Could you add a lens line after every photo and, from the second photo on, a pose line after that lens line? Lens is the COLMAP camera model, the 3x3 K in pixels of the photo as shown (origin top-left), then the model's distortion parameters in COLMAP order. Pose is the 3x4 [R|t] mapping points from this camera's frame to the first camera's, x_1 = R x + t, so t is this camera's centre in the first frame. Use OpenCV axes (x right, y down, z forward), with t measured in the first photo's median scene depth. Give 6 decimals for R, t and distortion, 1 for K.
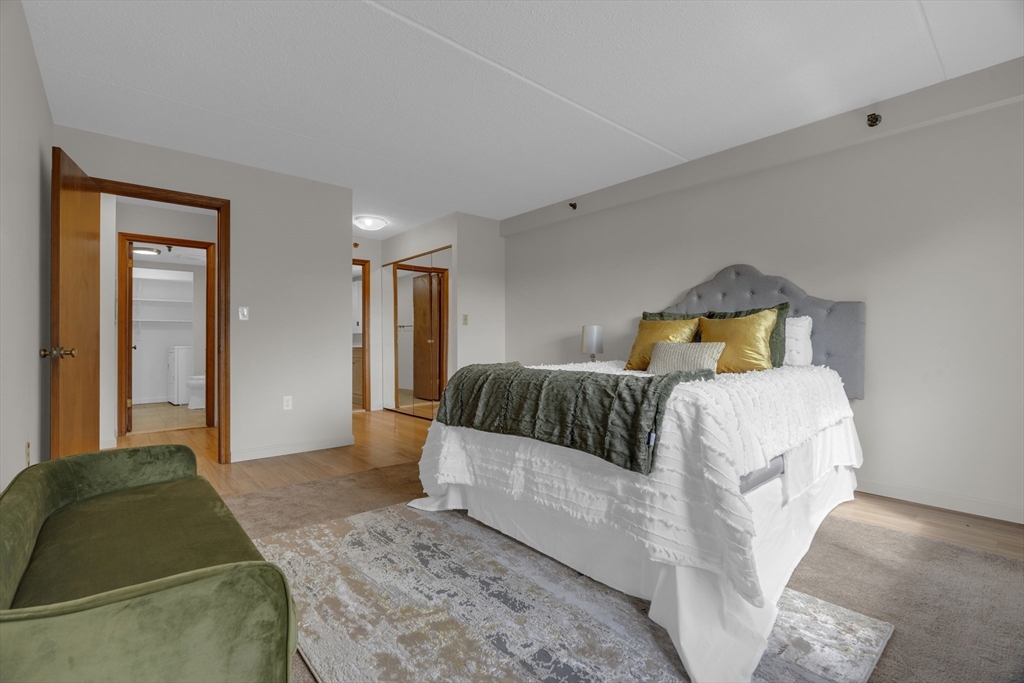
lens RADIAL K [[463.6, 0, 508.0], [0, 463.6, 336.9], [0, 0, 1]] dist [-0.002434, 0.001569]
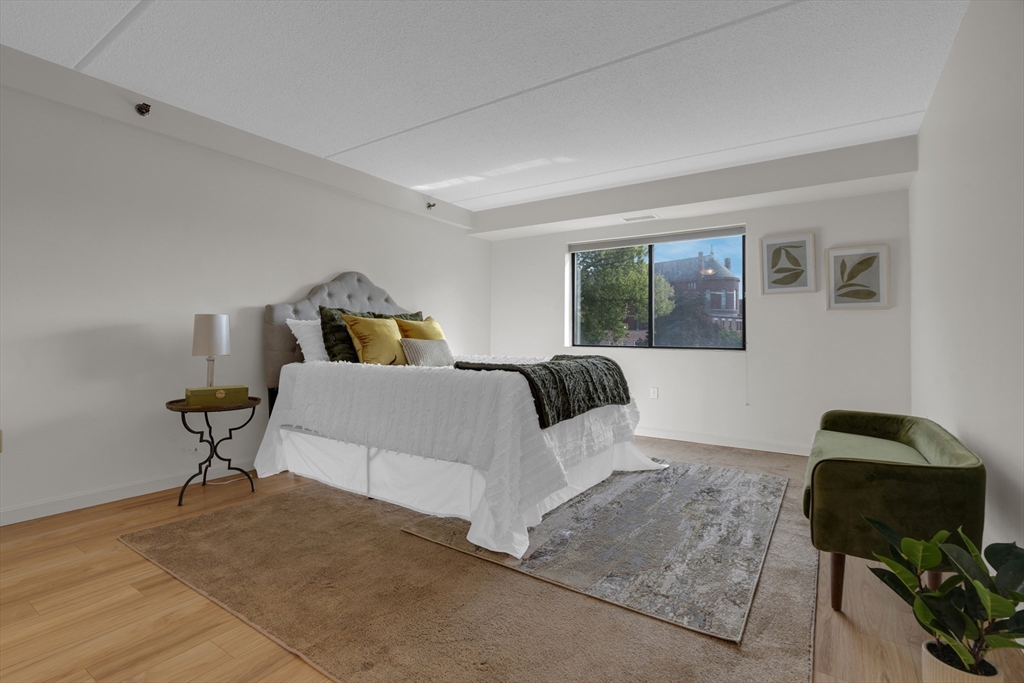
lens RADIAL K [[476.4, 0, 508.3], [0, 476.4, 325.3], [0, 0, 1]] dist [0.000713, 0.000249]
pose [[-0.264666, 0.024653, 0.964025, -1.396898], [-0.008090, 0.999581, -0.027783, 0.010998], [-0.964306, -0.015152, -0.264356, 1.792043]]
